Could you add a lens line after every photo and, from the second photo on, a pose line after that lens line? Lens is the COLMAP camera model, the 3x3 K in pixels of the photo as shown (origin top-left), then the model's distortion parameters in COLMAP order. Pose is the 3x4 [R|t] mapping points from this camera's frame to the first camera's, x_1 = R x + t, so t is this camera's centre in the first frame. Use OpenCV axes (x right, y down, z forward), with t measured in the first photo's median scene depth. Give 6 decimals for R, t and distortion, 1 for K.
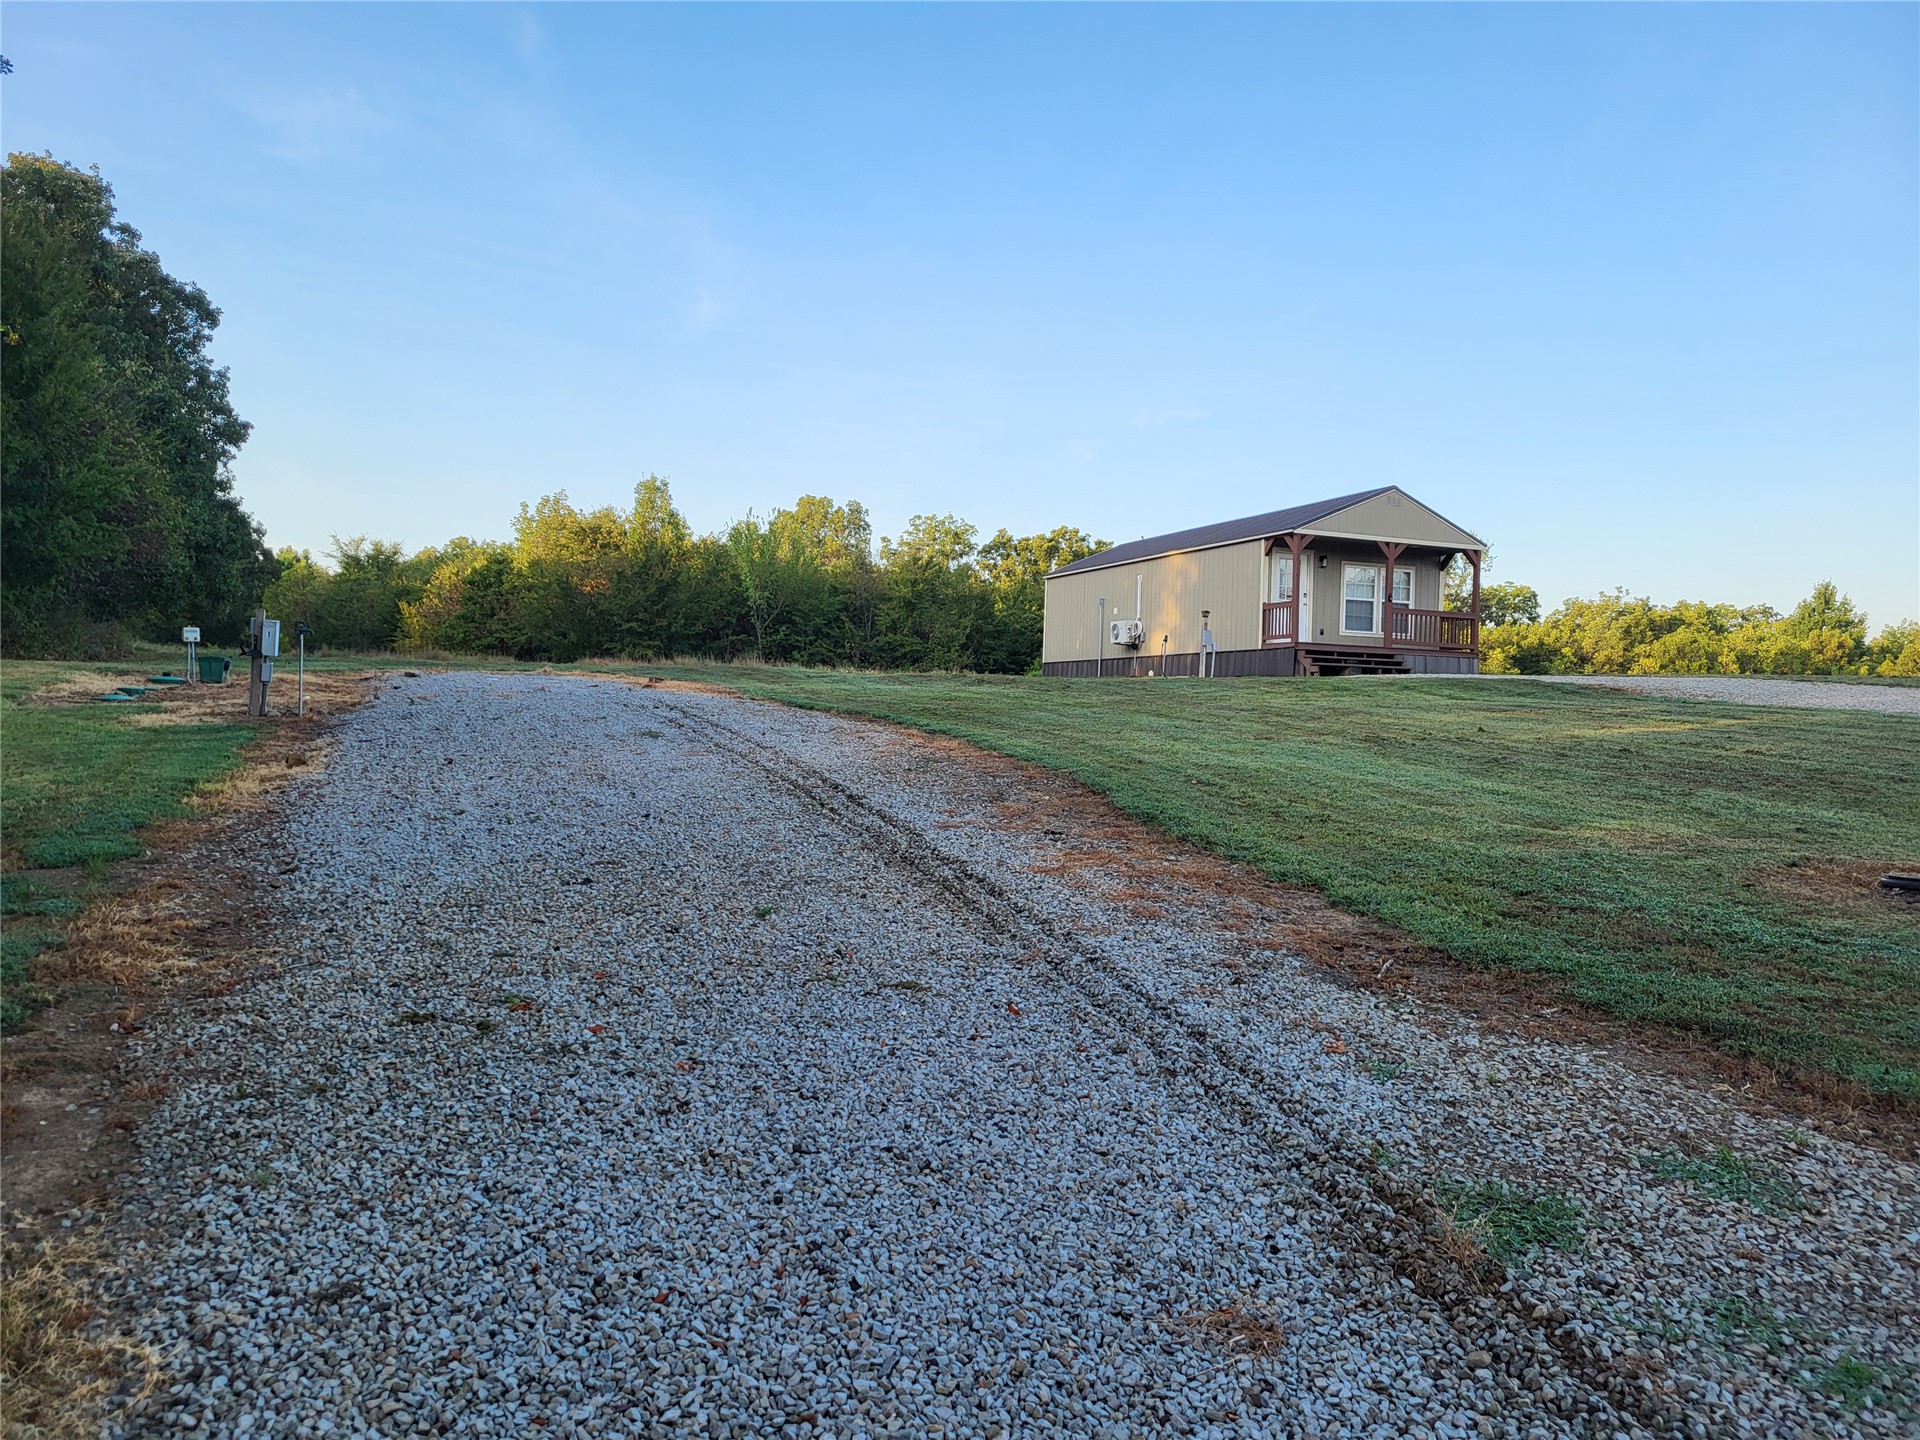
lens RADIAL K [[1443.8, 0, 967.8], [0, 1443.8, 712.7], [0, 0, 1]] dist [0.035441, -0.023812]
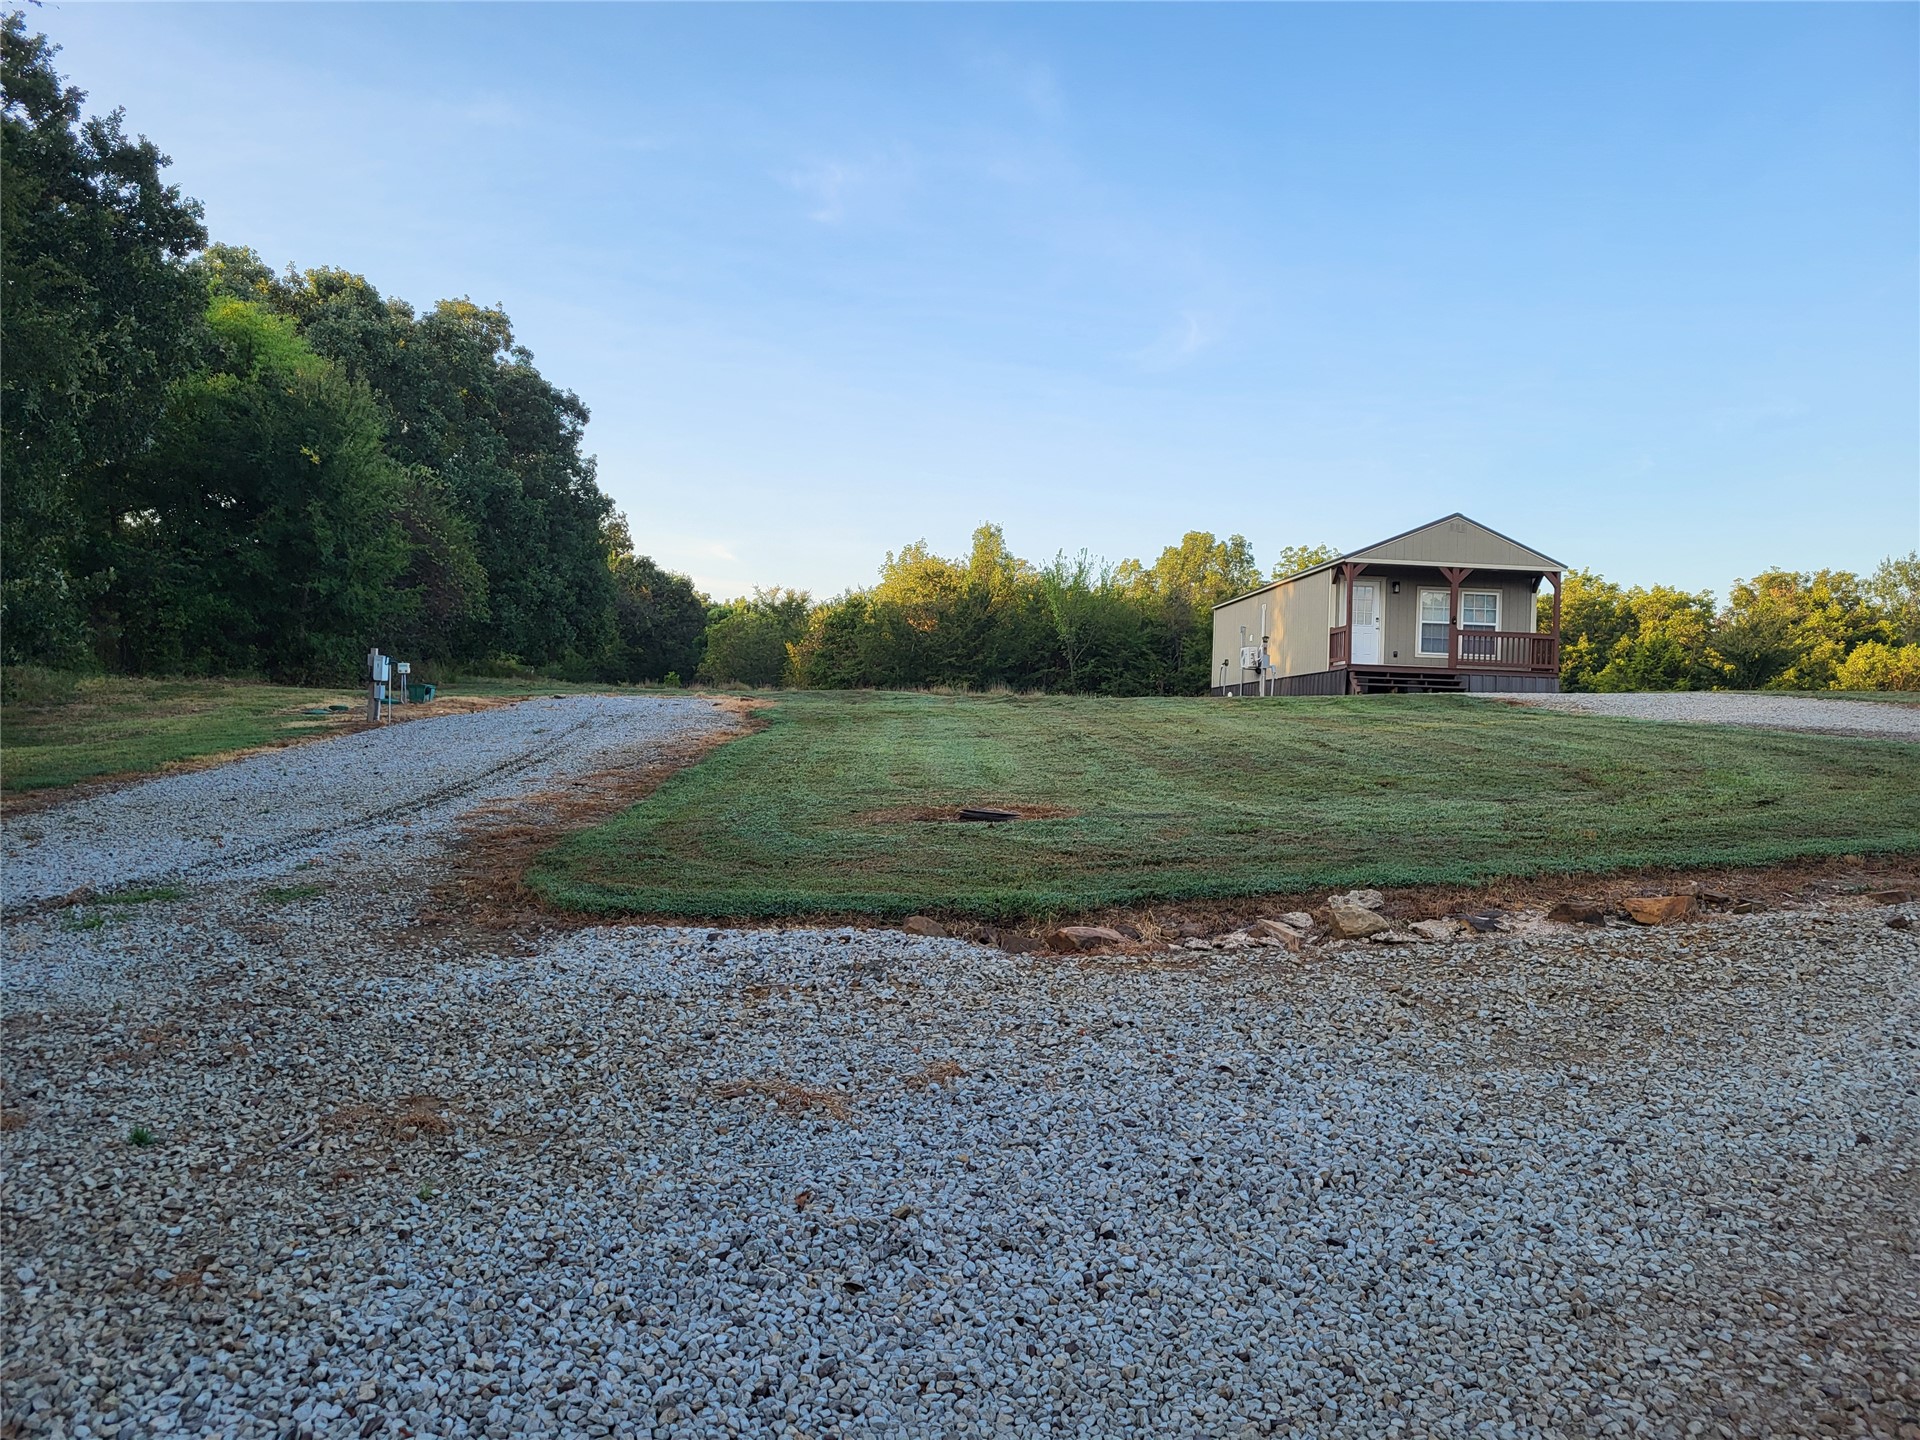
lens RADIAL K [[1443.8, 0, 953.6], [0, 1443.8, 730.0], [0, 0, 1]] dist [0.035441, -0.023812]
pose [[0.947537, 0.001459, -0.319643, 0.180302], [-0.005469, 0.999917, -0.011646, 0.008583], [0.319600, 0.012783, 0.947466, -0.064514]]
